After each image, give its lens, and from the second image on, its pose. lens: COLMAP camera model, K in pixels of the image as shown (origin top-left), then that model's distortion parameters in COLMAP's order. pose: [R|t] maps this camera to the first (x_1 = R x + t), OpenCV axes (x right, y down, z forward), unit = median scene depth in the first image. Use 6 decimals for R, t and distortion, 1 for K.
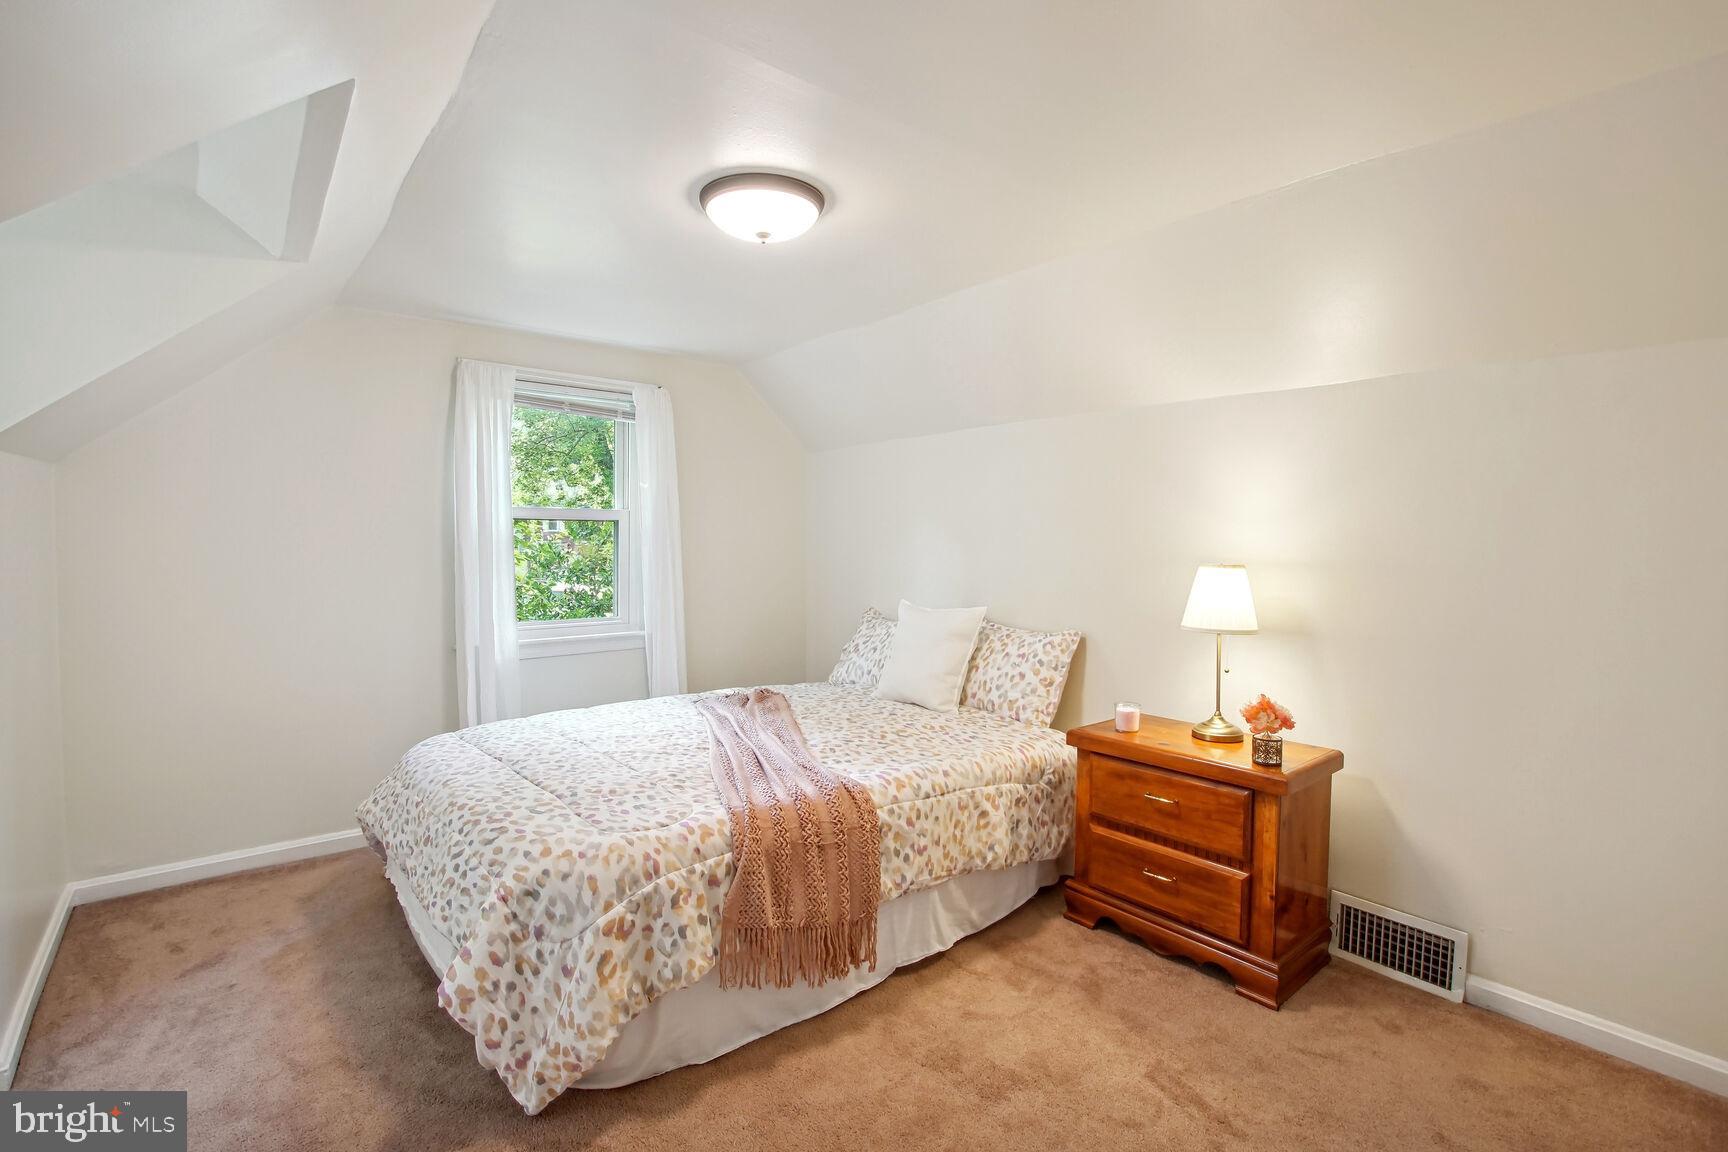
lens RADIAL K [[784.5, 0, 853.5], [0, 784.5, 538.4], [0, 0, 1]] dist [-0.014619, 0.000448]
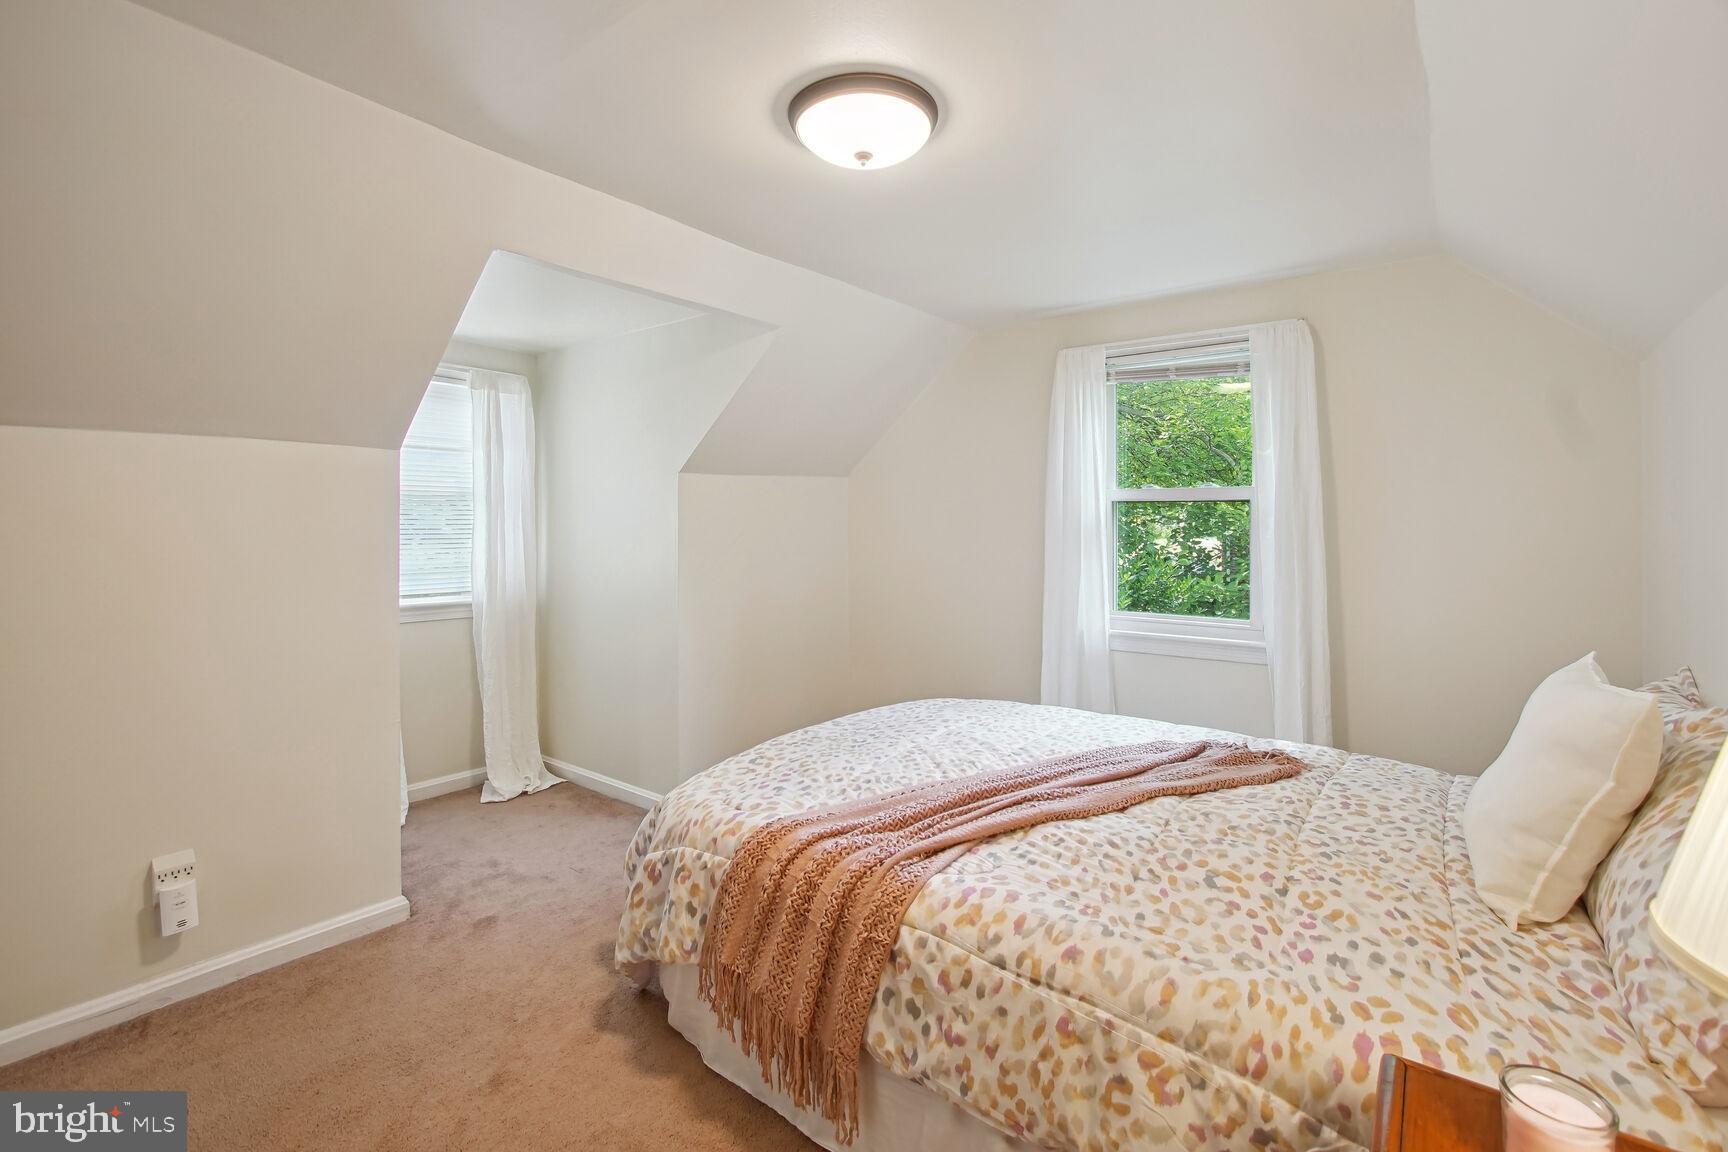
lens RADIAL K [[755.1, 0, 861.3], [0, 755.1, 508.6], [0, 0, 1]] dist [-0.012277, -0.000067]
pose [[0.234116, -0.028734, -0.971784, 0.611001], [0.003329, 0.999581, -0.028754, 0.010250], [0.972203, 0.003496, 0.234114, 0.762710]]
